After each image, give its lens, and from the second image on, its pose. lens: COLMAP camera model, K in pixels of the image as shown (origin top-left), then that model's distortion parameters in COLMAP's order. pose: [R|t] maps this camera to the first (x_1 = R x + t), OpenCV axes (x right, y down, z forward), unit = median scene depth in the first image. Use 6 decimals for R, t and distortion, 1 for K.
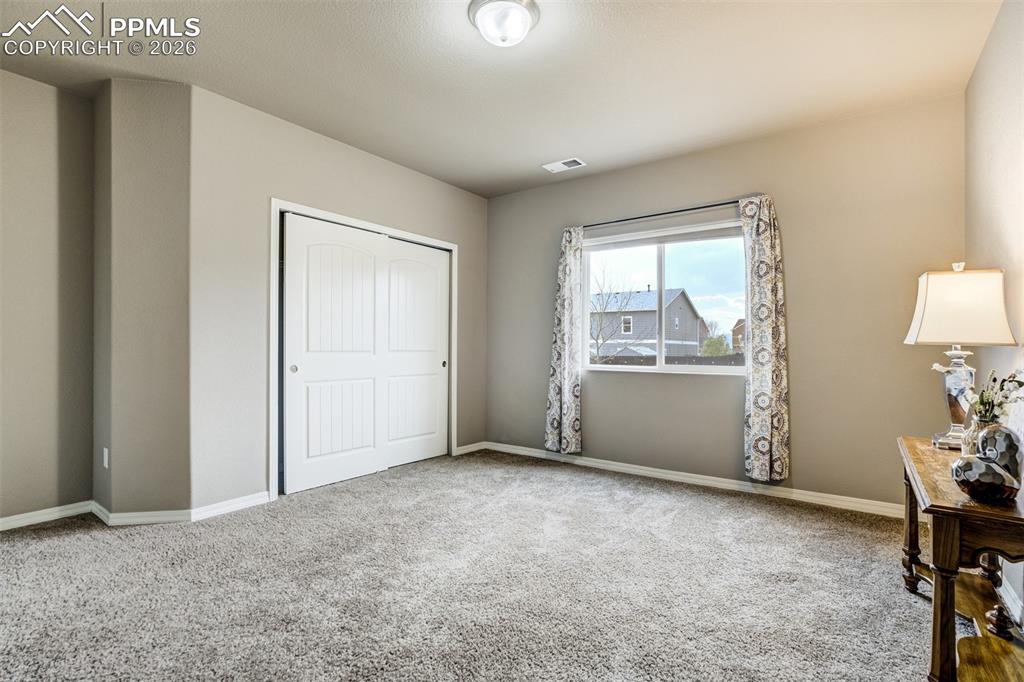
lens RADIAL K [[484.9, 0, 510.9], [0, 484.9, 347.0], [0, 0, 1]] dist [-0.002803, -0.000006]
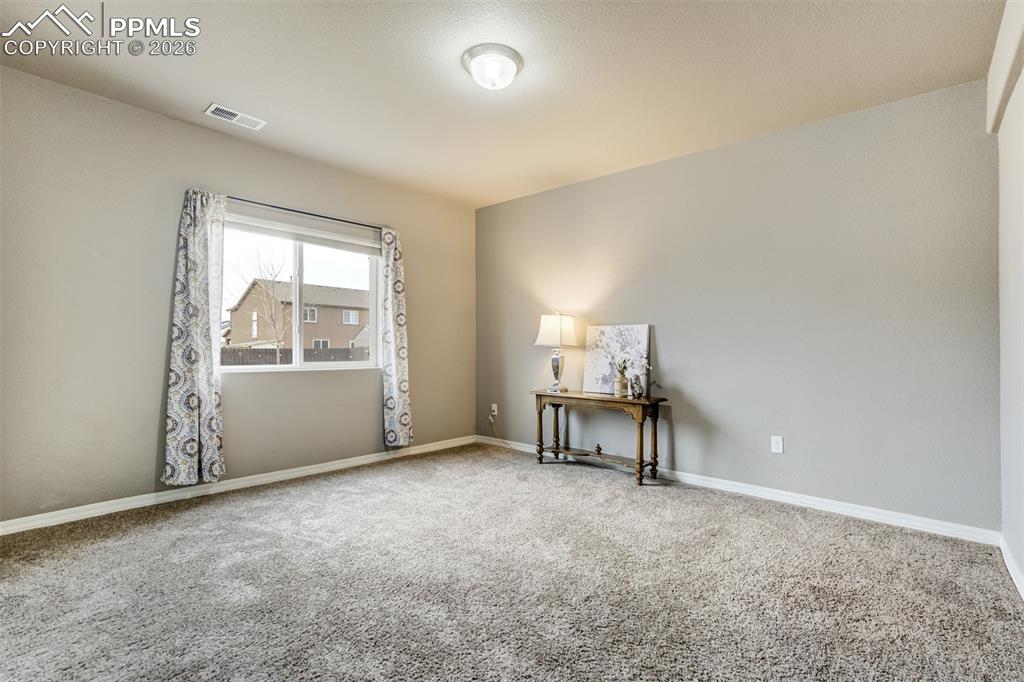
lens RADIAL K [[484.9, 0, 510.9], [0, 484.9, 347.0], [0, 0, 1]] dist [-0.002803, -0.000006]
pose [[0.100742, -0.001239, 0.994912, -0.677833], [-0.003111, 0.999994, 0.001561, 0.000944], [-0.994908, -0.003253, 0.100738, 0.497412]]
